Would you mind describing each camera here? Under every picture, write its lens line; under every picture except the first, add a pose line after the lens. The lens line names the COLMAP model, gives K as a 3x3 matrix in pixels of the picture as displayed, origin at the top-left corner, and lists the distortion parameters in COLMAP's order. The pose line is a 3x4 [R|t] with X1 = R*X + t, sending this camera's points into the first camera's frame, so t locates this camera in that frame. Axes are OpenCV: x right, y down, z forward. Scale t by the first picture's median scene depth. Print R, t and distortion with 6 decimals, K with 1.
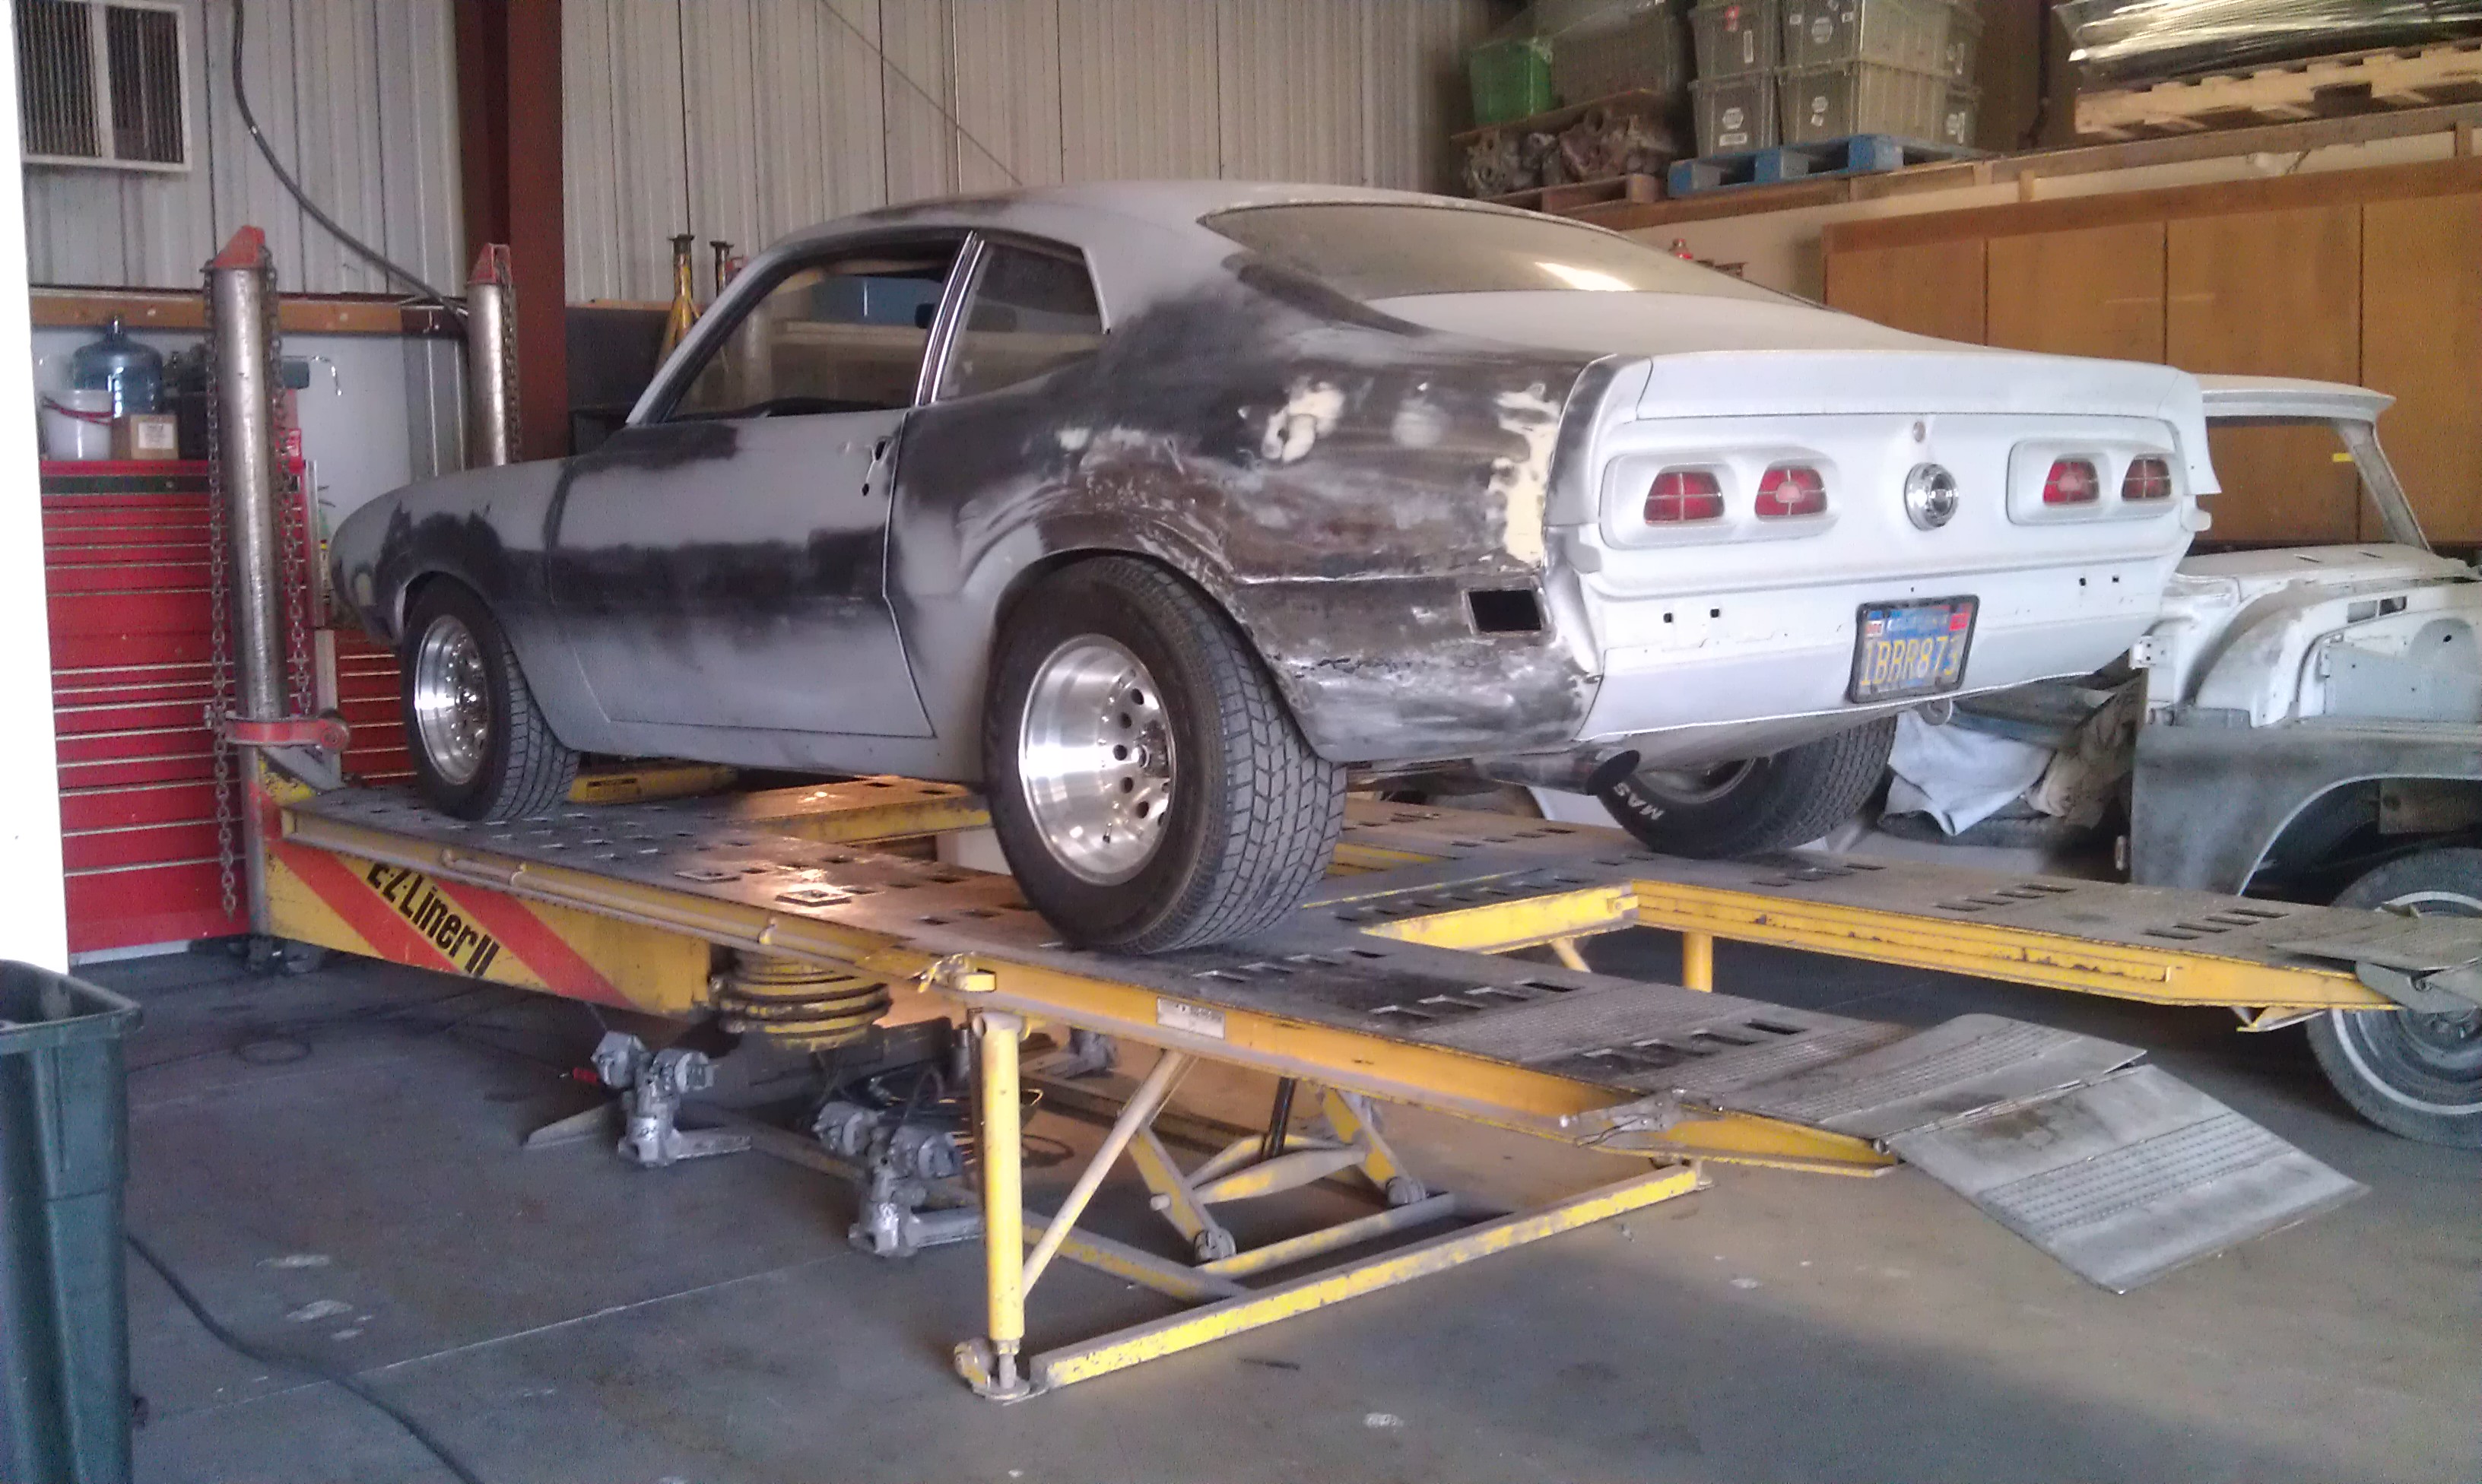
lens RADIAL K [[2558.2, 0, 1245.2], [0, 2558.2, 741.5], [0, 0, 1]] dist [-0.015011, 0.000000]
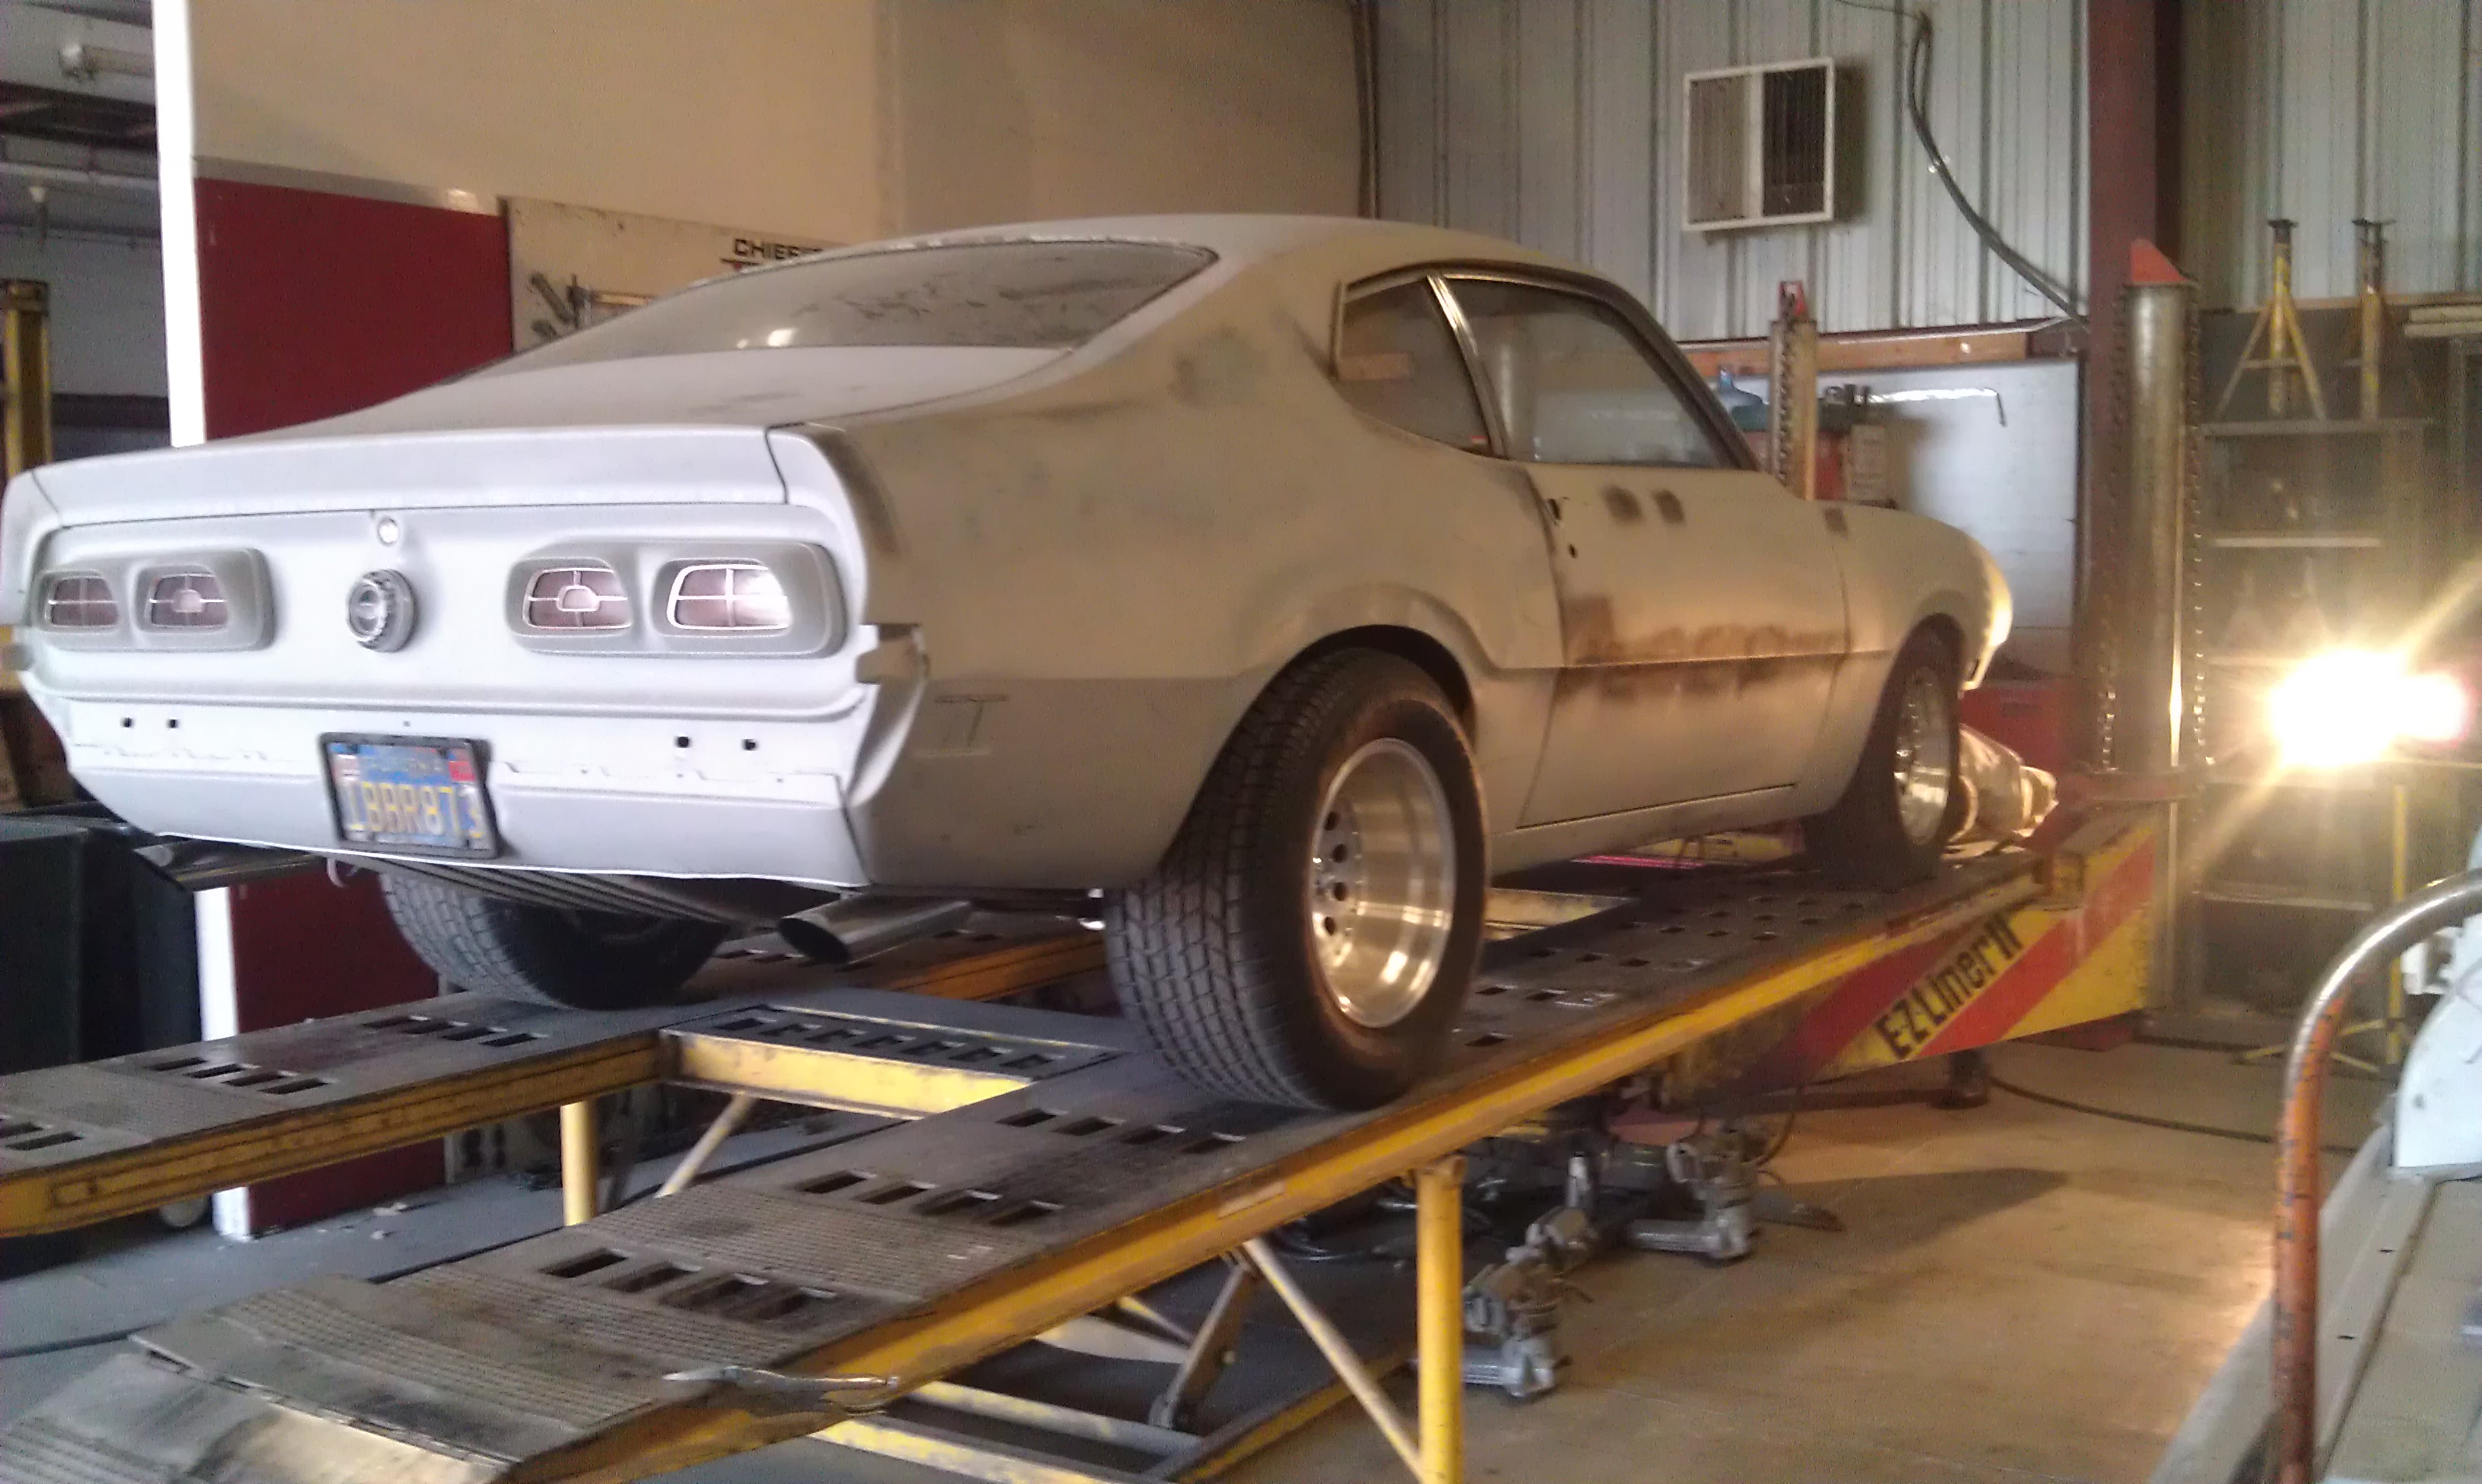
lens RADIAL K [[2558.2, 0, 1245.1], [0, 2558.2, 740.2], [0, 0, 1]] dist [-0.015011, 0.000000]
pose [[0.296280, 0.093398, -0.950524, 1.125944], [-0.089948, 0.993513, 0.069585, -0.136033], [0.950856, 0.064881, 0.302759, 1.011147]]
